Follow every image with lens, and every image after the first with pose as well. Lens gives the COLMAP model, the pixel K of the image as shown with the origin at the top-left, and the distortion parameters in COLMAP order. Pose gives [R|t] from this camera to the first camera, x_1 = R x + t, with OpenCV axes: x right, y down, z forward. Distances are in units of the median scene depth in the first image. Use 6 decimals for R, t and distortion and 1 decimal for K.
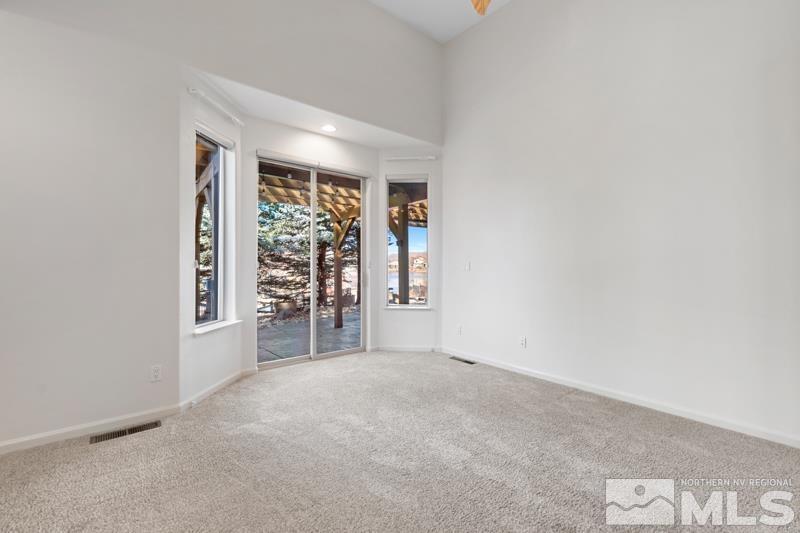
lens RADIAL K [[347.5, 0, 400.0], [0, 347.5, 266.5], [0, 0, 1]] dist [0.003276, 0.000367]
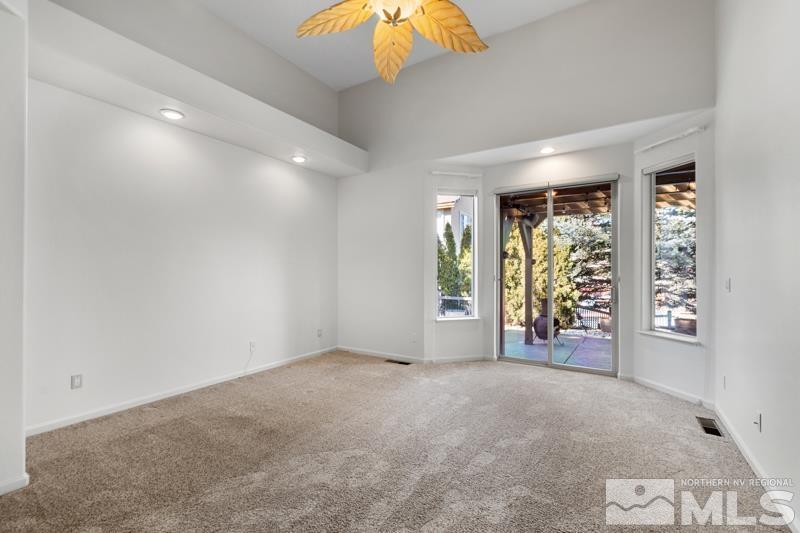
lens RADIAL K [[347.5, 0, 400.0], [0, 347.5, 266.5], [0, 0, 1]] dist [0.003276, 0.000367]
pose [[0.319150, -0.013266, -0.947611, 0.655158], [-0.010081, 0.999798, -0.017392, -0.016977], [0.947651, 0.015103, 0.318952, 0.236227]]
